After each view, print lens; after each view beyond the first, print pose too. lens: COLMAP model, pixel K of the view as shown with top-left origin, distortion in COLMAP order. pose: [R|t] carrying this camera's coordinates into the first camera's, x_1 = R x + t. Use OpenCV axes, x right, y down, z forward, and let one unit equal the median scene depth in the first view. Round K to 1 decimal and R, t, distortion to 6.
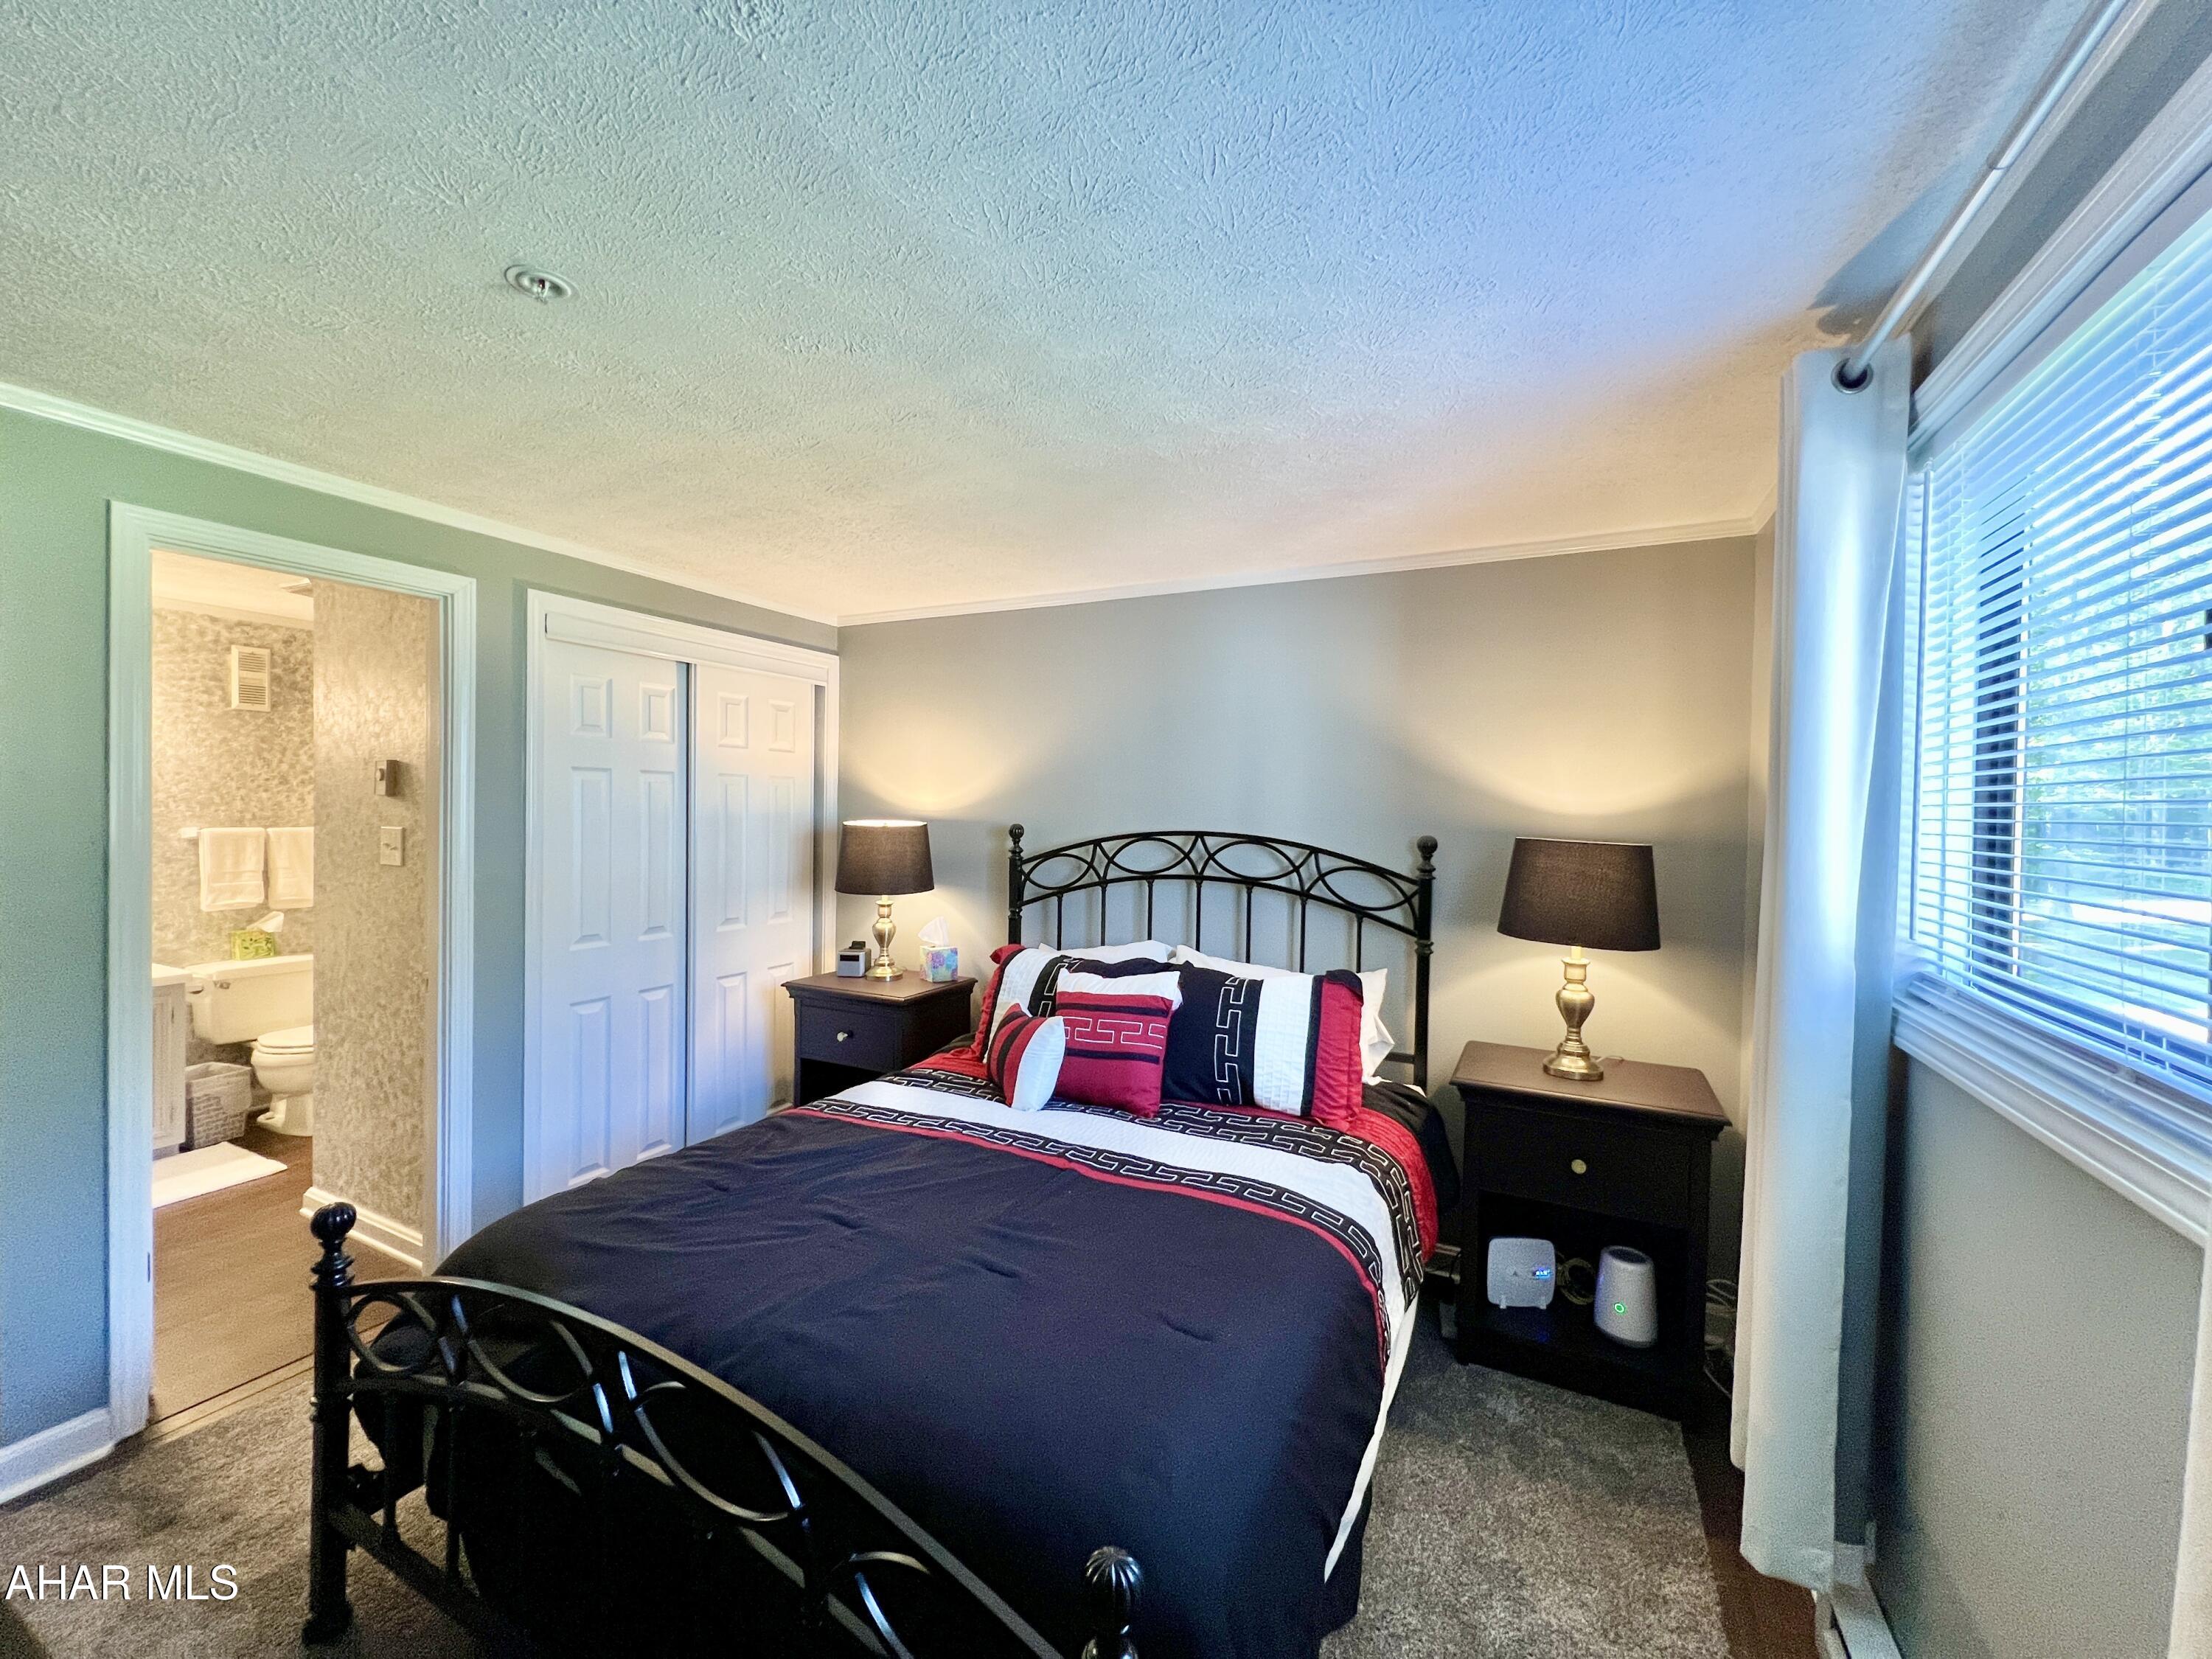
lens RADIAL K [[872.4, 0, 1112.1], [0, 872.4, 832.9], [0, 0, 1]] dist [0.001954, -0.000105]
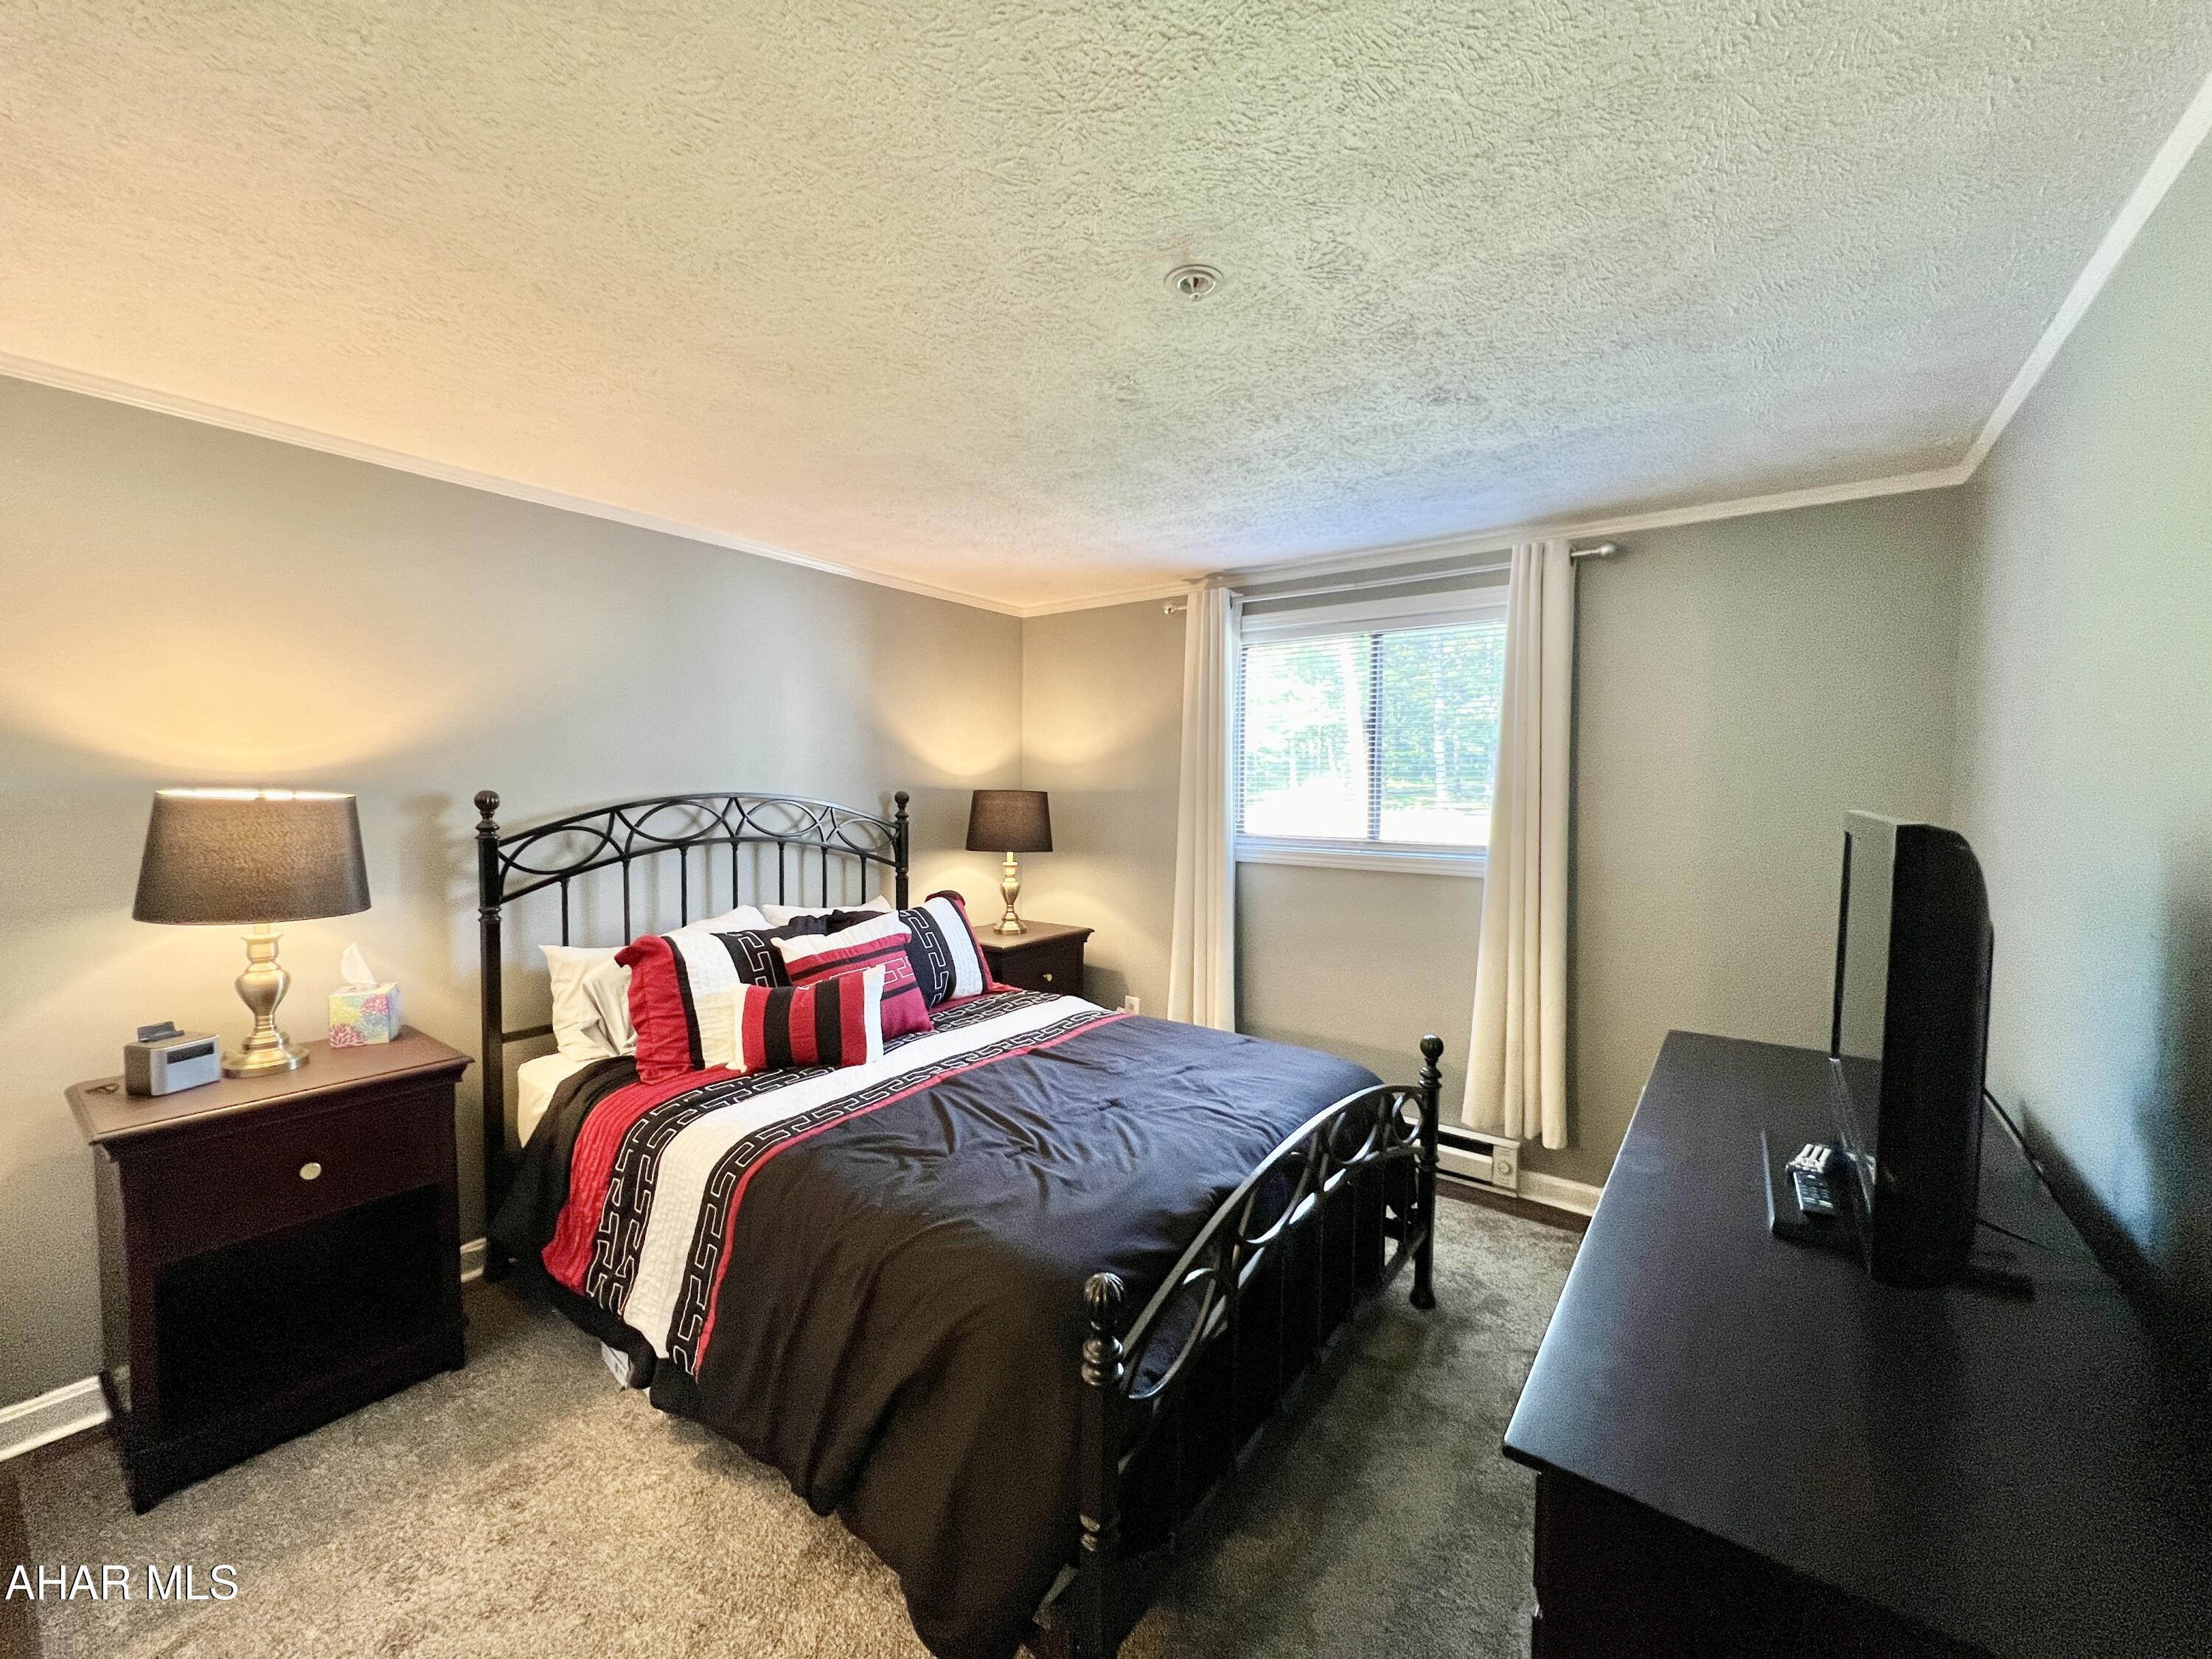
lens RADIAL K [[872.4, 0, 1119.1], [0, 872.4, 820.6], [0, 0, 1]] dist [0.001954, -0.000105]
pose [[0.161192, -0.062642, 0.984933, -0.788575], [0.010197, 0.998036, 0.061806, -0.026754], [-0.986870, 0.000081, 0.161515, 0.391673]]
